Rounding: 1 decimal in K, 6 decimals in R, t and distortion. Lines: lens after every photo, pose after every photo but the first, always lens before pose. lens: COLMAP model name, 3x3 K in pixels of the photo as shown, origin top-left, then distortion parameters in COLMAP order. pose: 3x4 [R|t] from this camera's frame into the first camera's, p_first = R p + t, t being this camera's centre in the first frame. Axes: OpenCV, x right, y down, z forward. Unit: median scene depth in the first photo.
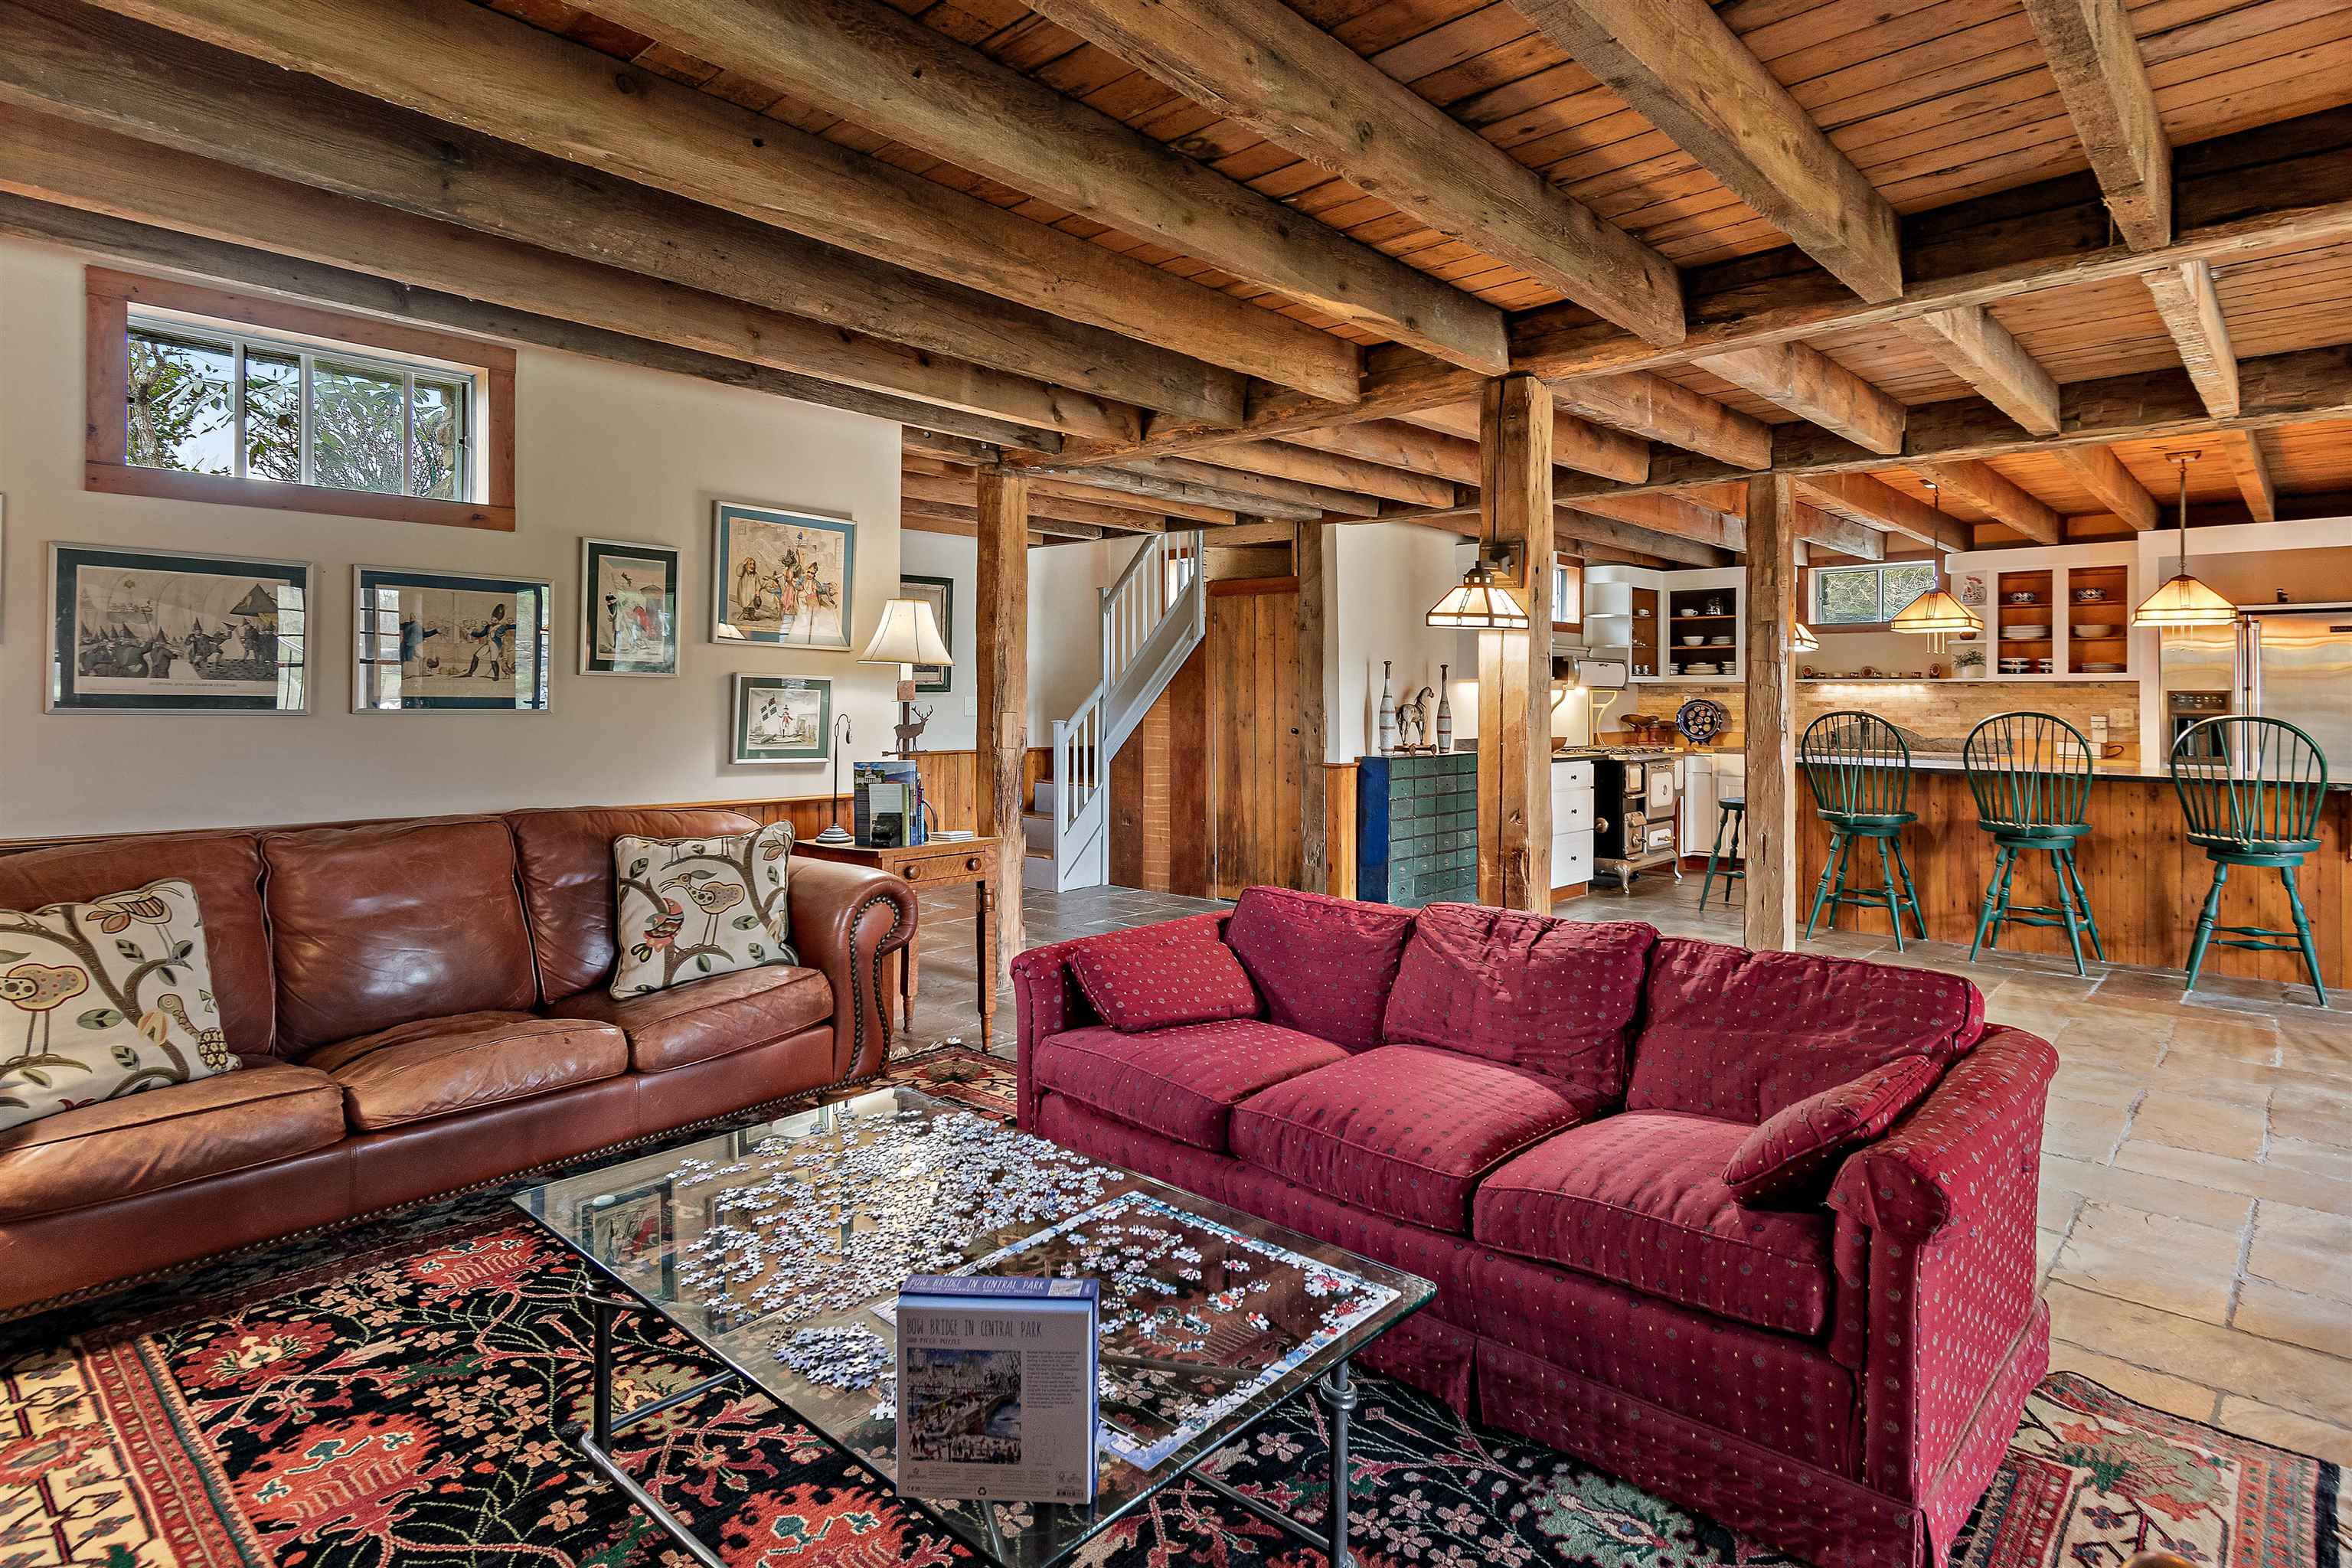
lens RADIAL K [[1221.9, 0, 1193.9], [0, 1221.9, 690.1], [0, 0, 1]] dist [0.004887, 0.000372]
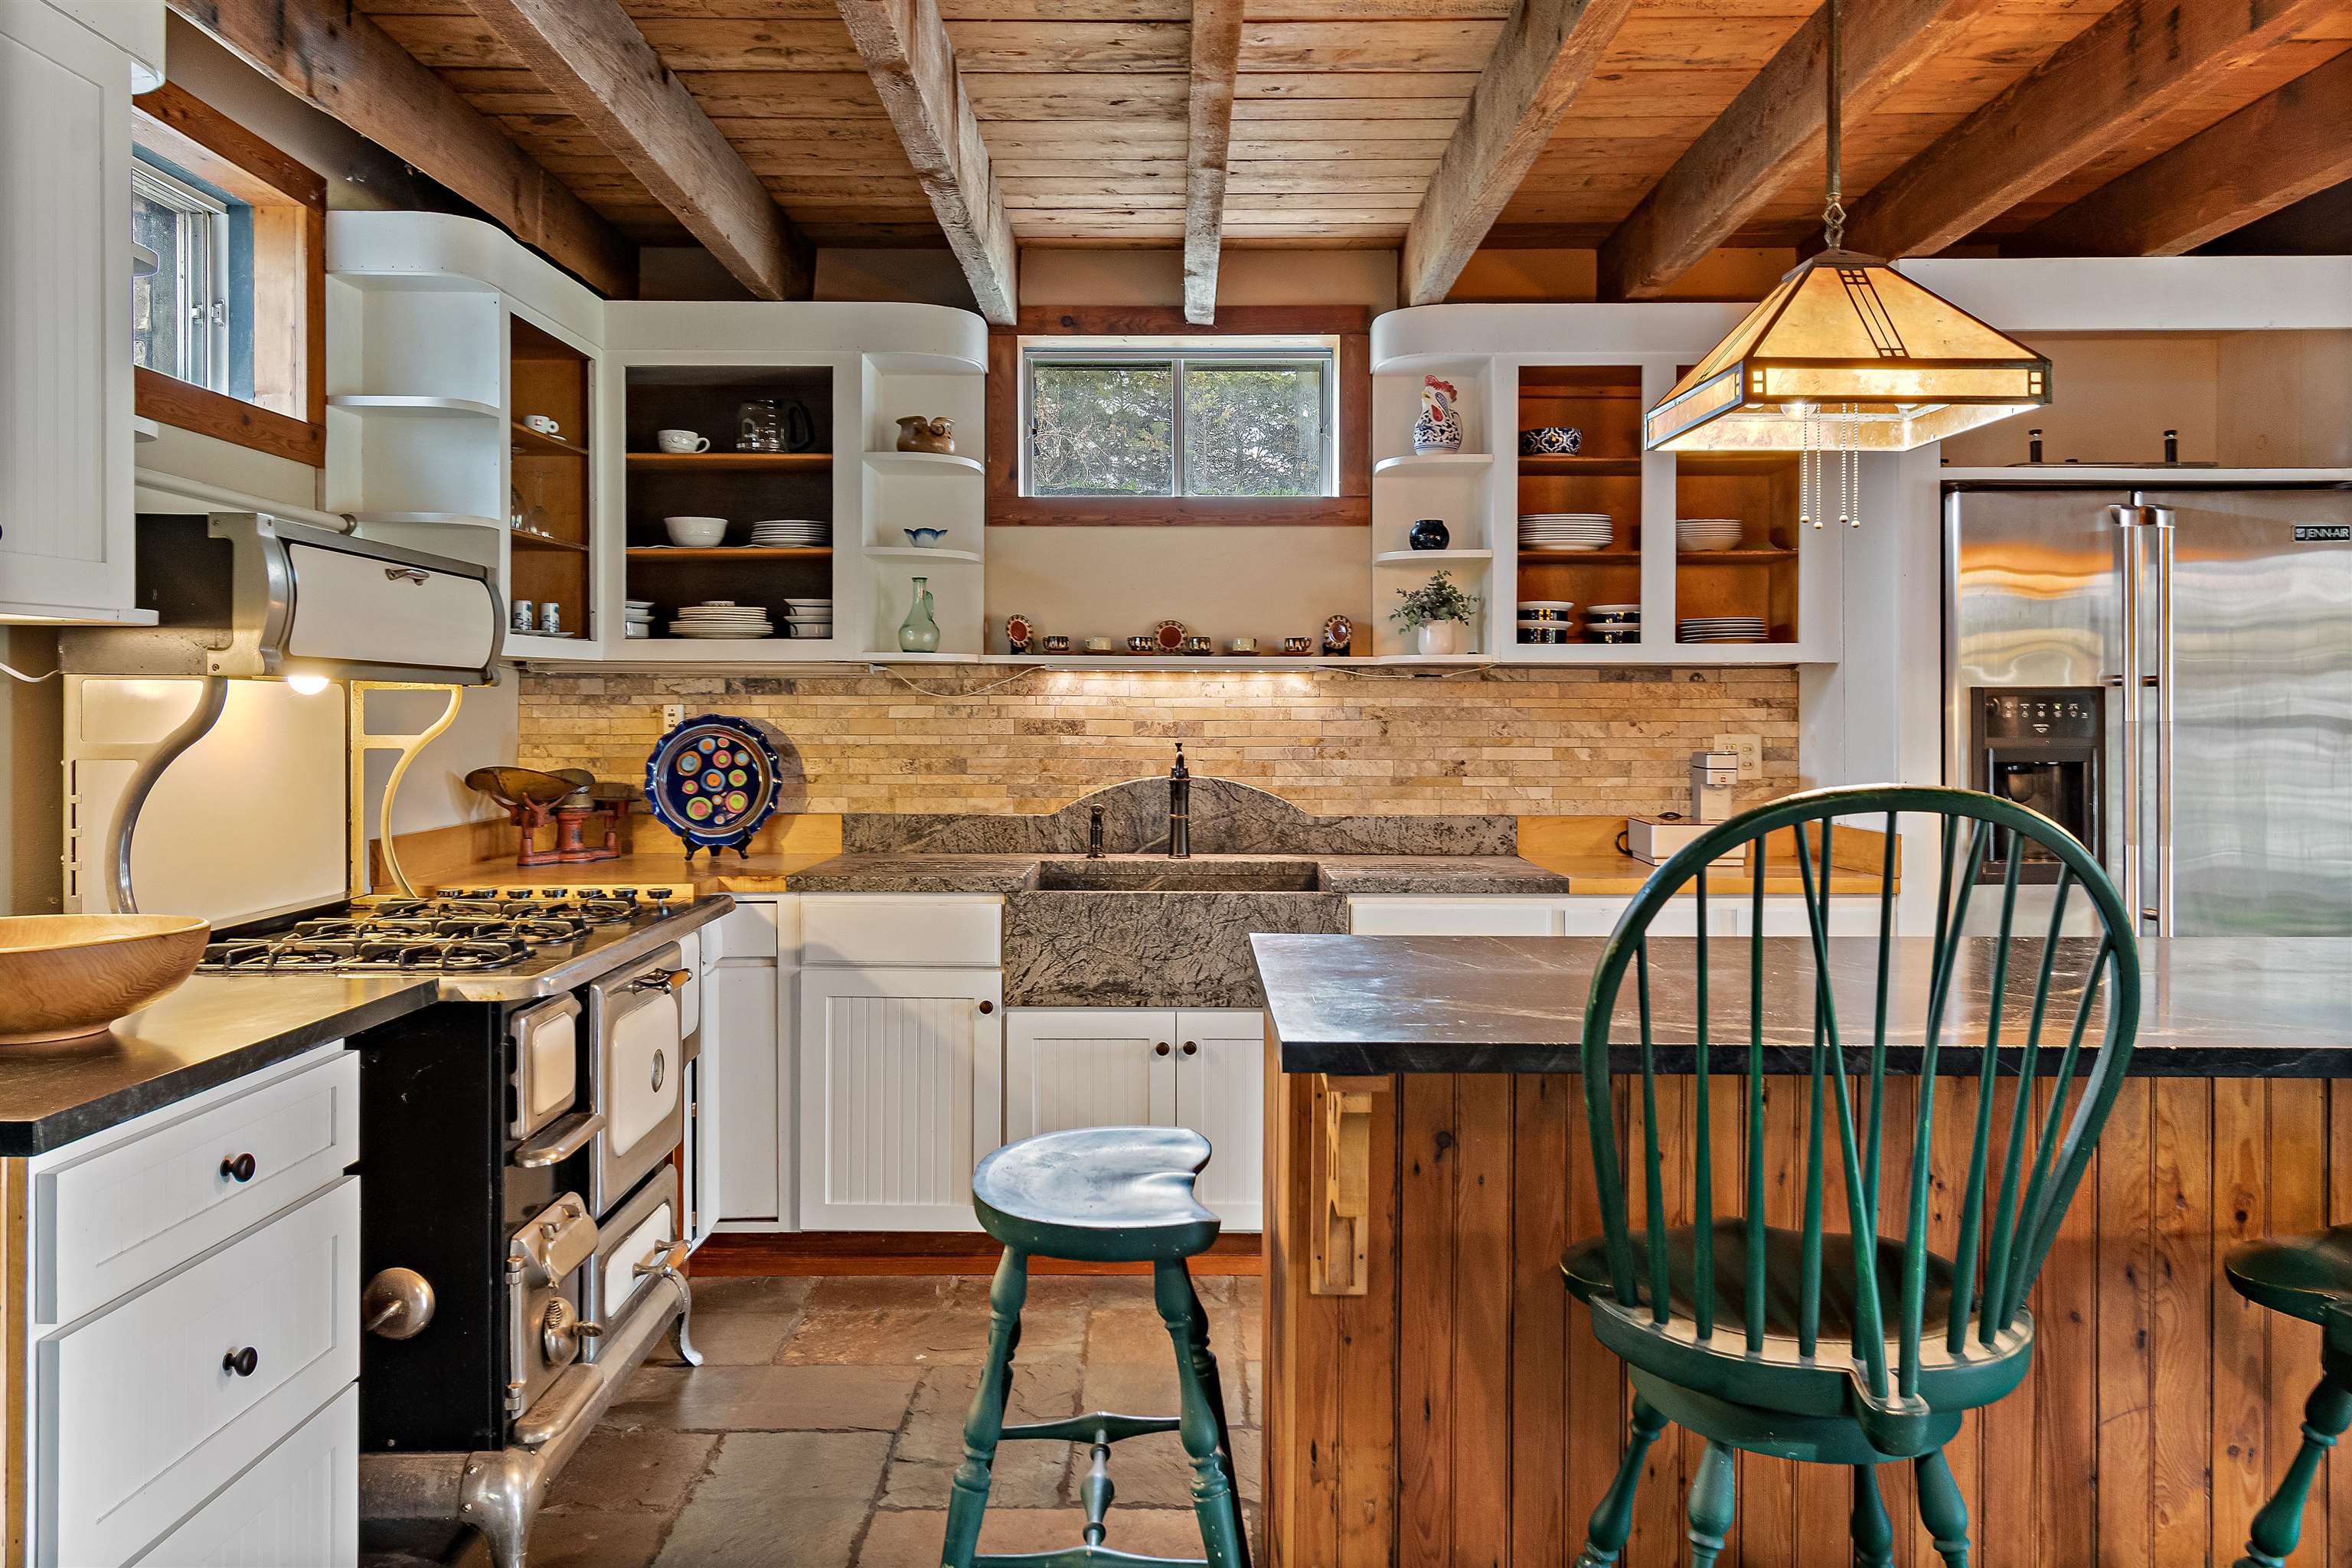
lens RADIAL K [[1674.3, 0, 1147.4], [0, 1674.3, 718.4], [0, 0, 1]] dist [0.004563, 0.004916]
pose [[0.736366, -0.009372, 0.676518, 0.207594], [-0.002050, 0.999869, 0.016083, 0.001165], [-0.676580, -0.013230, 0.736250, 0.623956]]
